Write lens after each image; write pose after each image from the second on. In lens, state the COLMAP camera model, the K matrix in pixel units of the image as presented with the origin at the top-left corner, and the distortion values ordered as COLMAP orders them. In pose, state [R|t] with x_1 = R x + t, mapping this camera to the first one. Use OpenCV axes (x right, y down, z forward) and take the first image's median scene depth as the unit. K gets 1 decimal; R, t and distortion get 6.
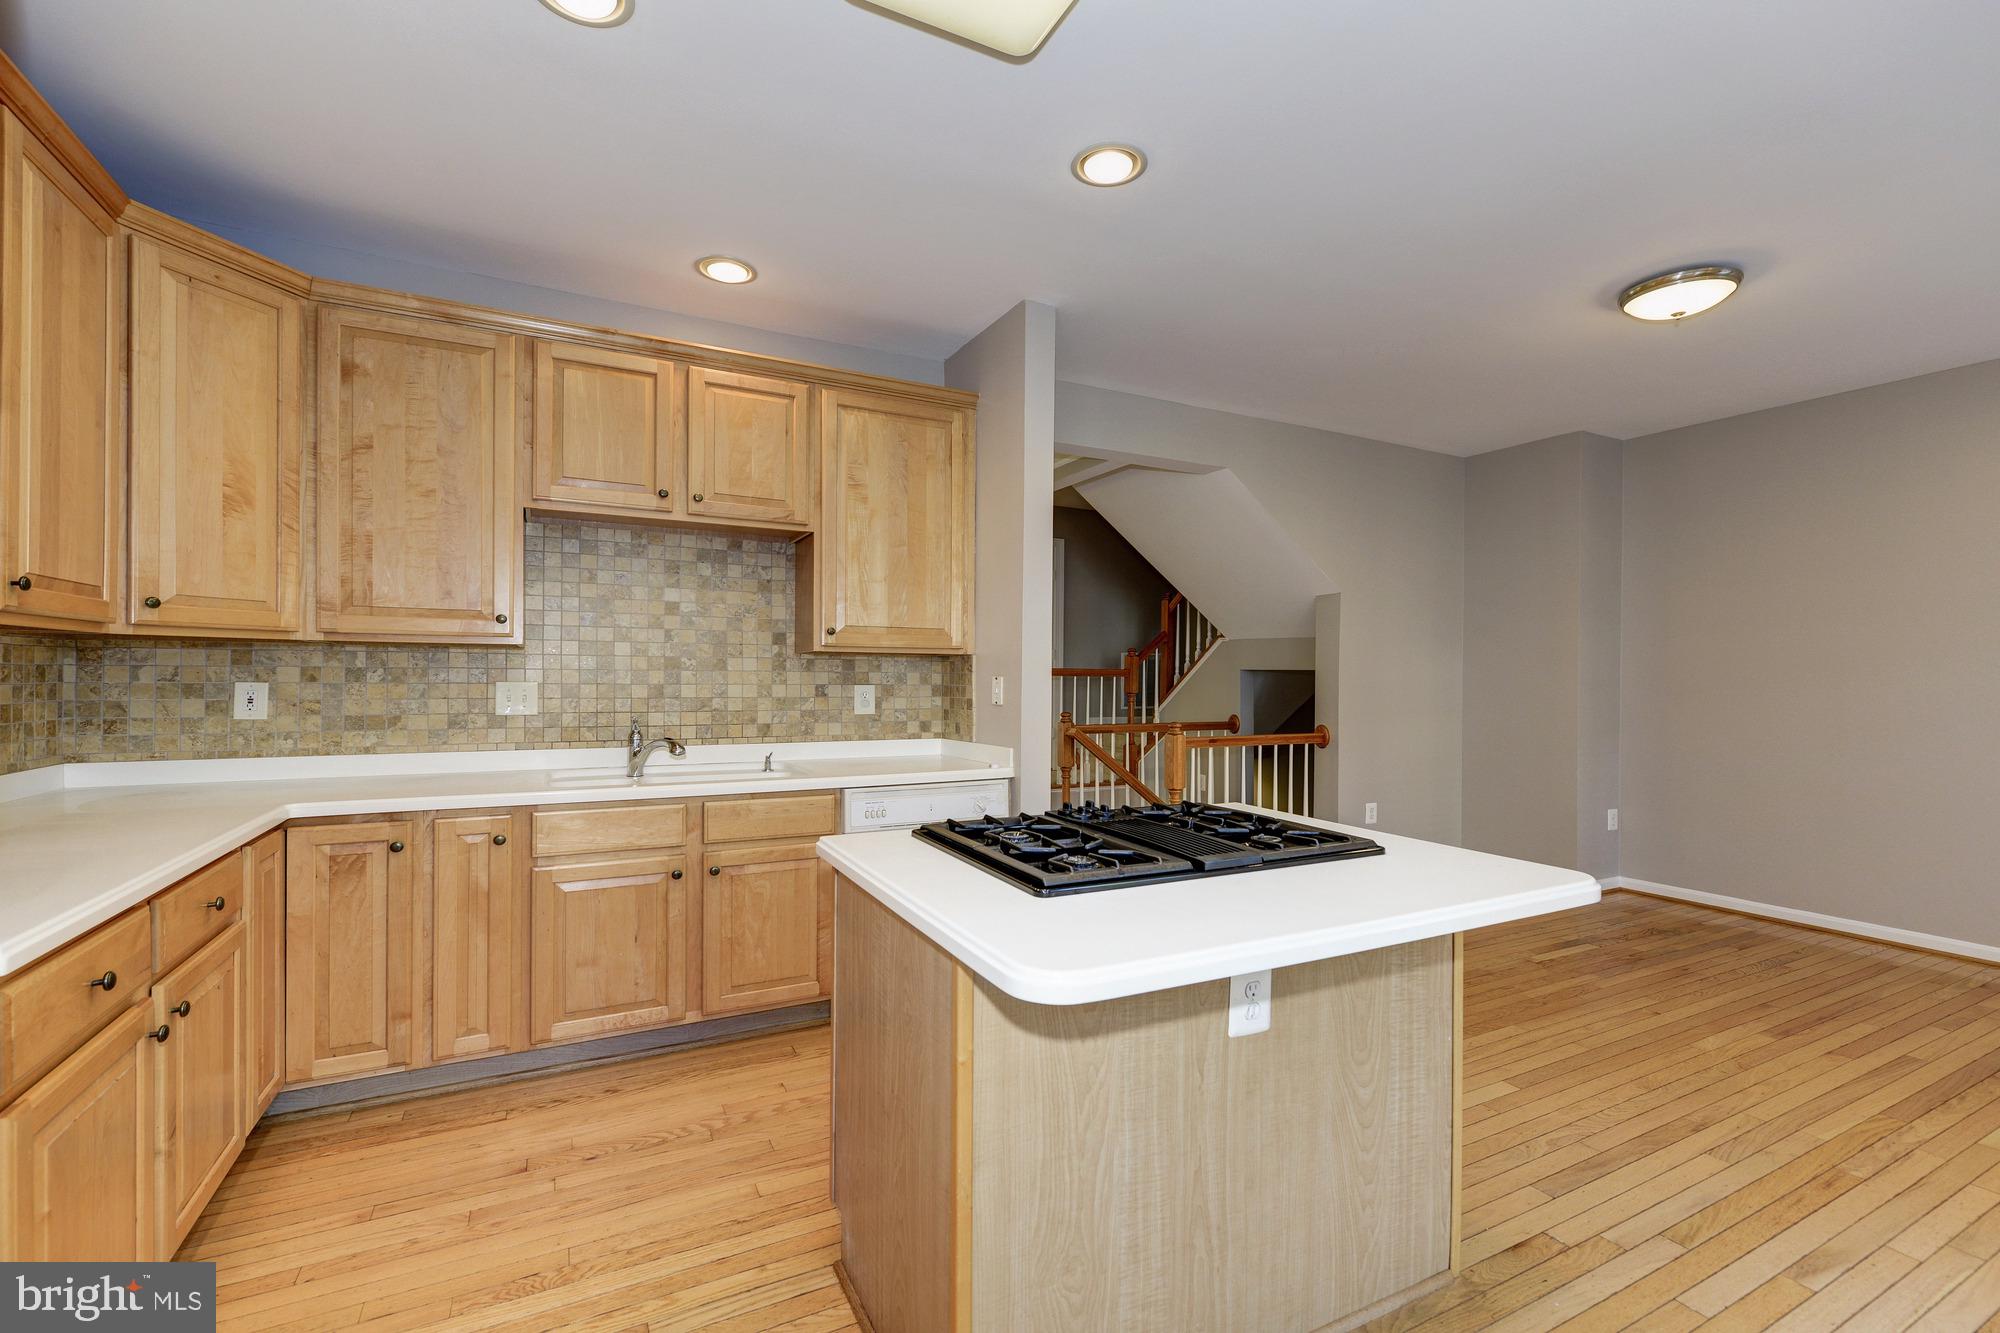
lens RADIAL K [[780.3, 0, 1009.7], [0, 780.3, 673.0], [0, 0, 1]] dist [0.012532, -0.004599]
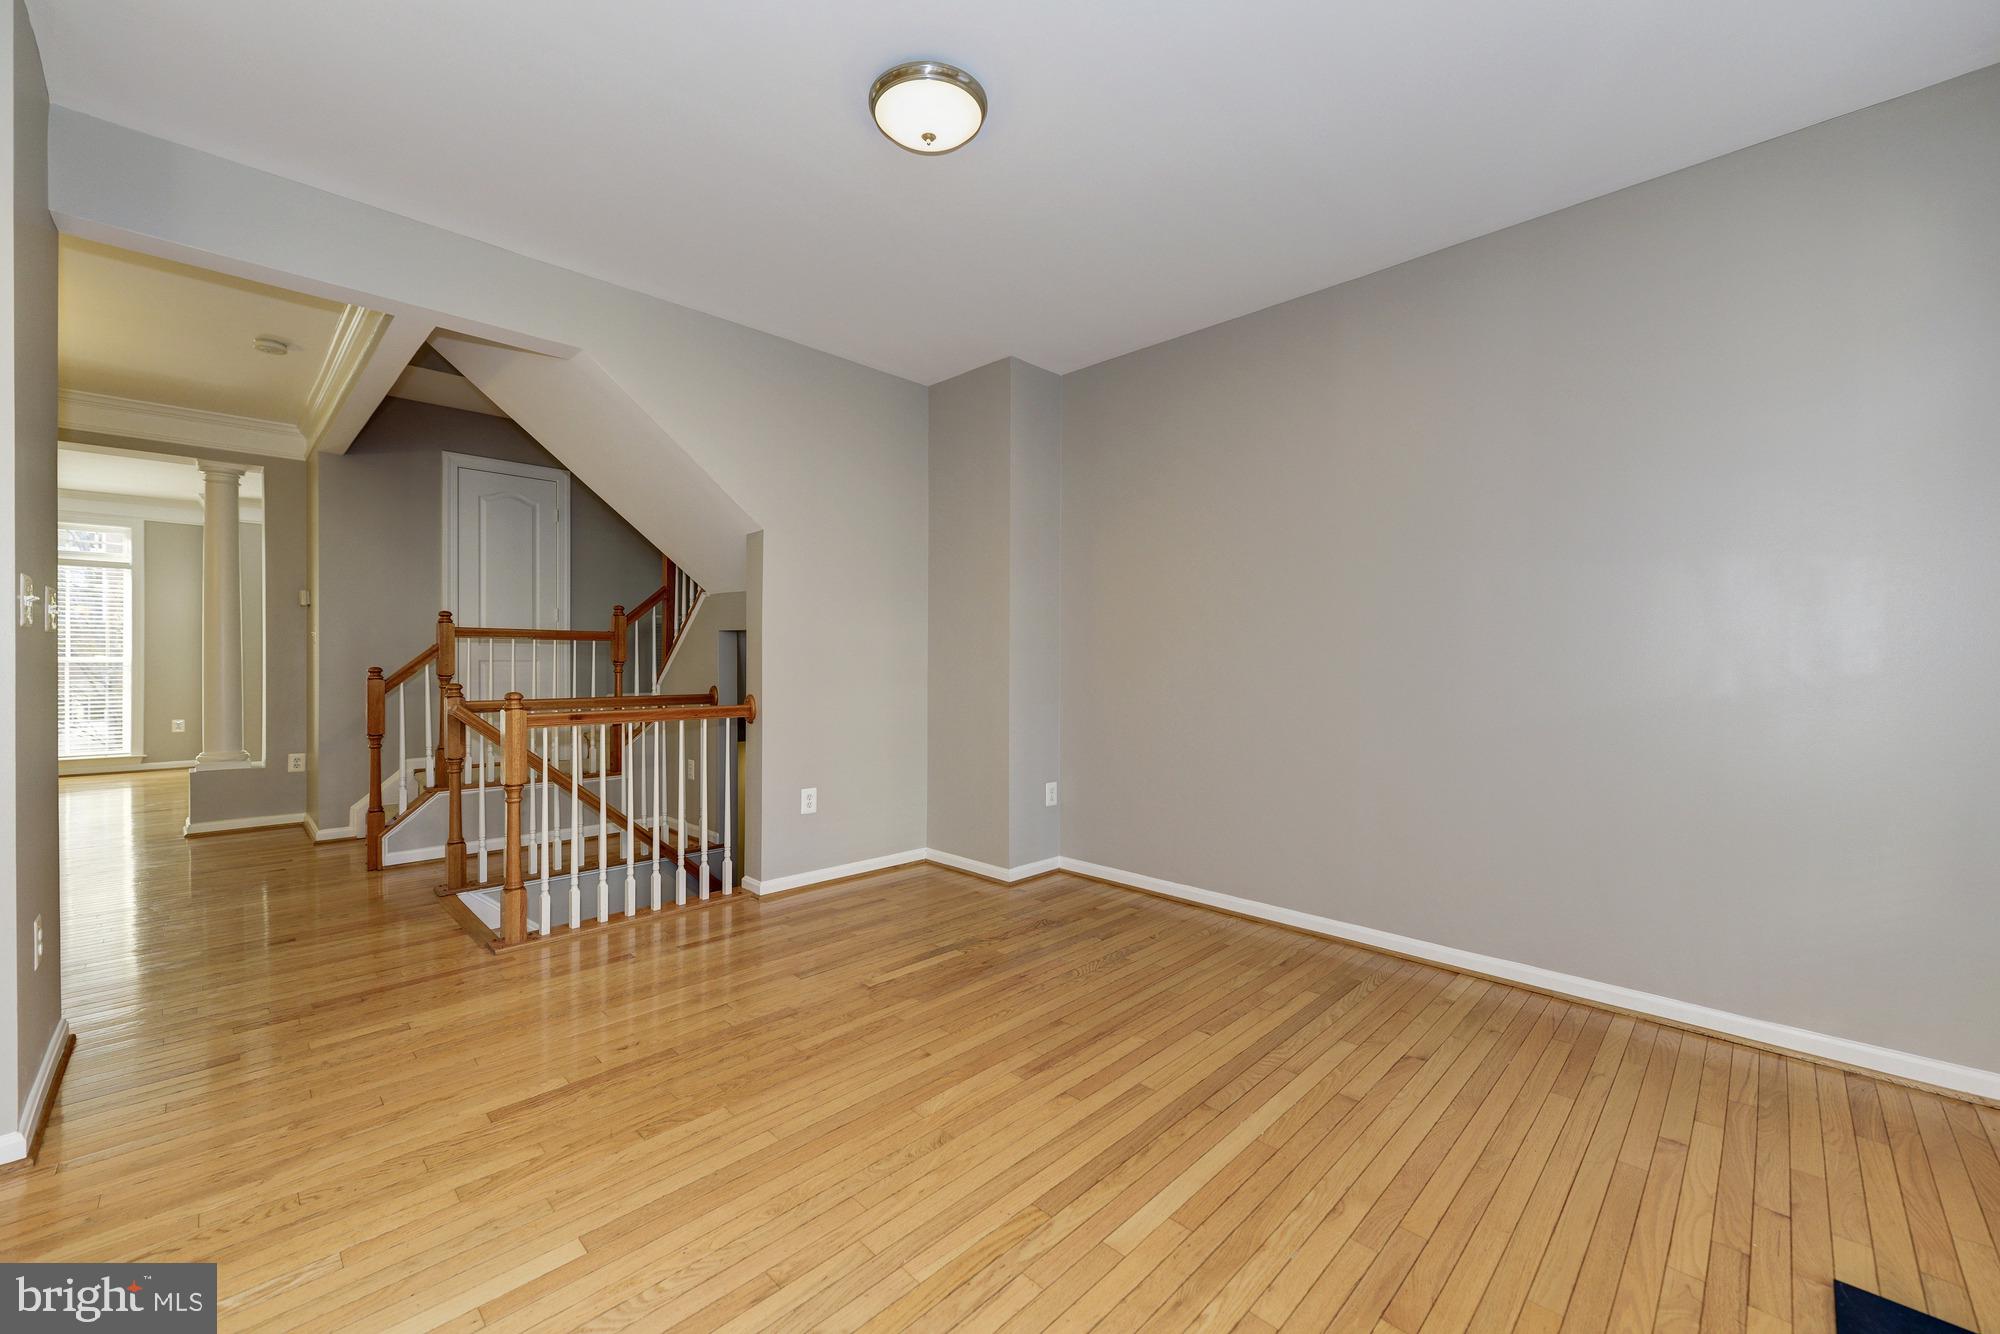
lens RADIAL K [[780.3, 0, 1009.7], [0, 780.3, 673.5], [0, 0, 1]] dist [0.012532, -0.004599]
pose [[0.943419, -0.001464, 0.331599, 0.534213], [-0.008772, 0.999530, 0.029370, 0.023357], [-0.331486, -0.030617, 0.942963, 0.205232]]
